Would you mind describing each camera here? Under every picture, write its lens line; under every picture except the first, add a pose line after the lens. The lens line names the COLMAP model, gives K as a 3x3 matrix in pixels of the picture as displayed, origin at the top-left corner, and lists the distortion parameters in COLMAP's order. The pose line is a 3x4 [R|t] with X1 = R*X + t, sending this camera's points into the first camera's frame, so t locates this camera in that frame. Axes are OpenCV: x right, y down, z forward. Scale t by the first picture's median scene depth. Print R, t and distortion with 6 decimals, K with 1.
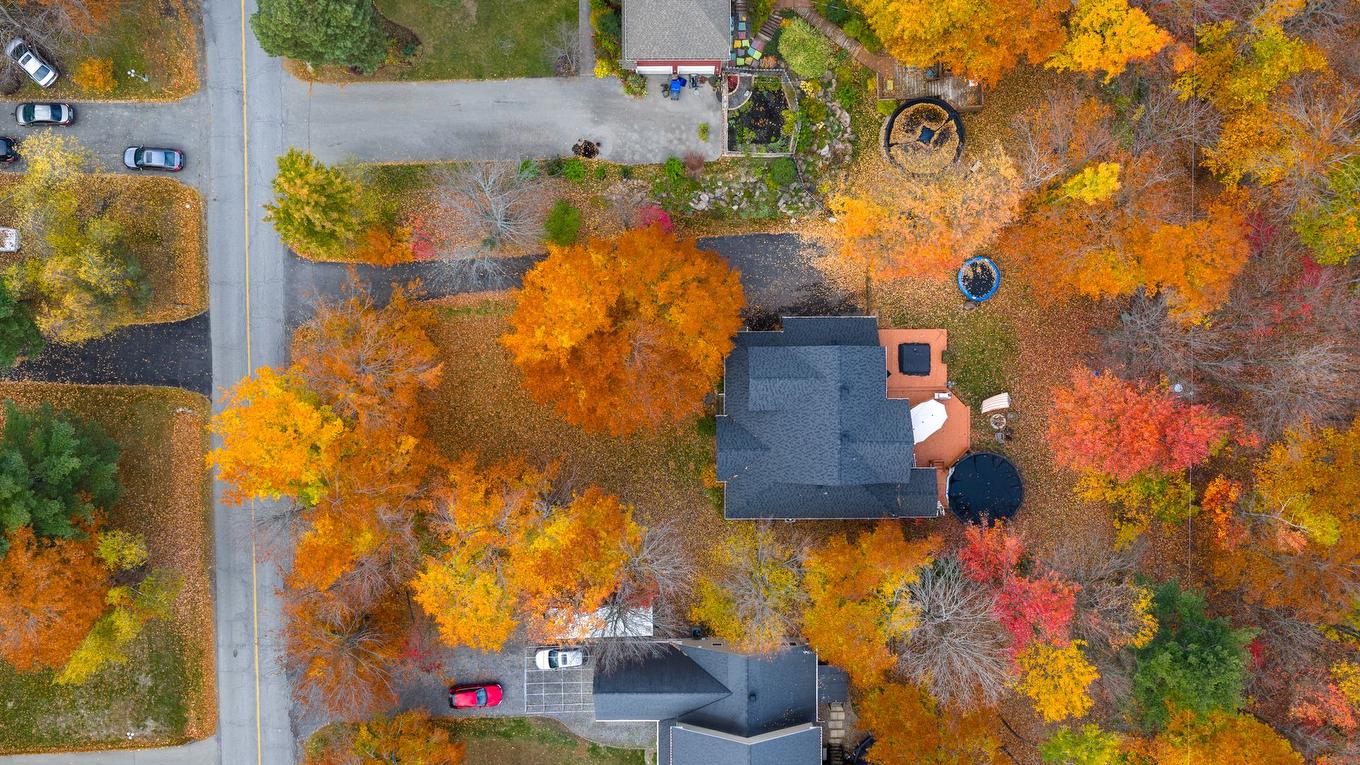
lens RADIAL K [[1093.3, 0, 680.0], [0, 1093.3, 382.5], [0, 0, 1]] dist [0.001766, -0.001501]
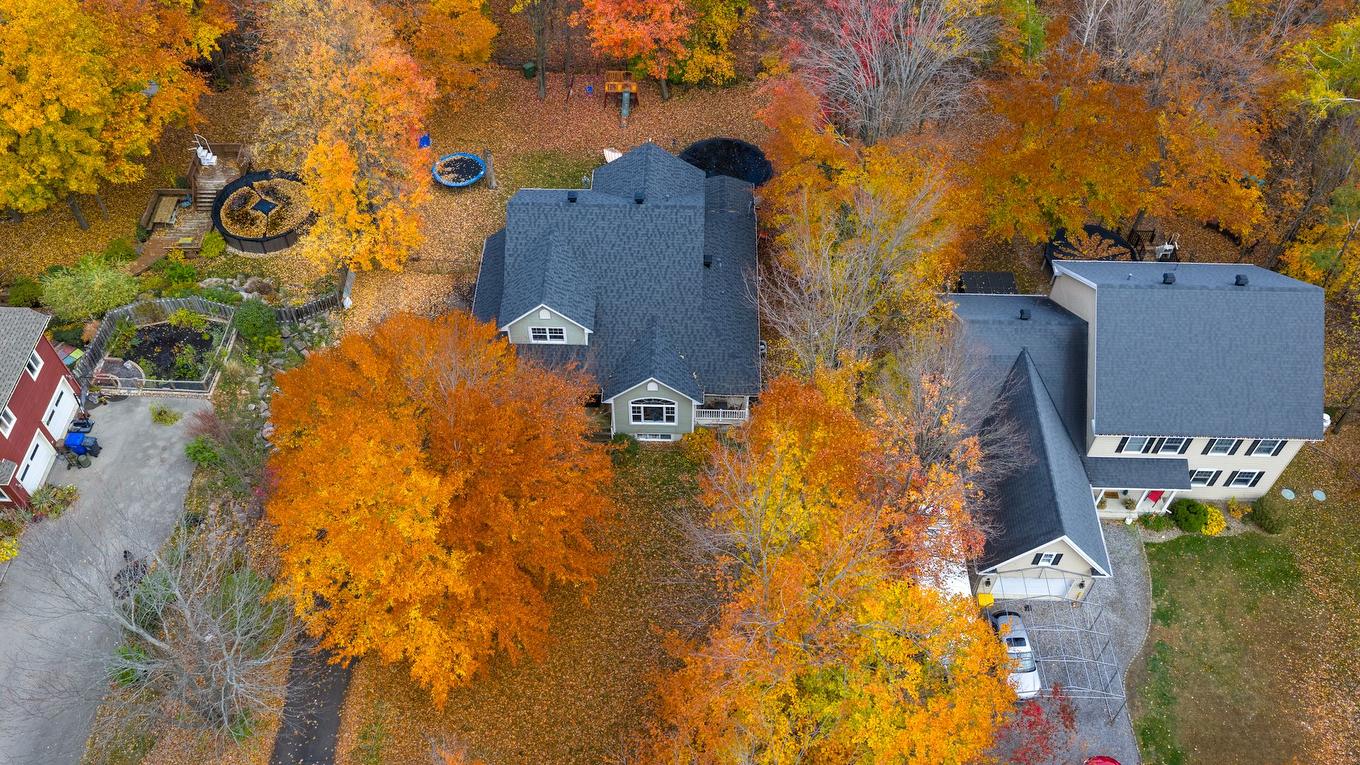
lens RADIAL K [[1093.3, 0, 680.0], [0, 1093.3, 382.5], [0, 0, 1]] dist [0.001766, -0.001501]
pose [[0.025707, -0.802304, 0.596362, -0.333172], [0.999665, 0.018833, -0.017756, 0.085974], [0.003014, 0.596619, 0.802519, 0.457339]]
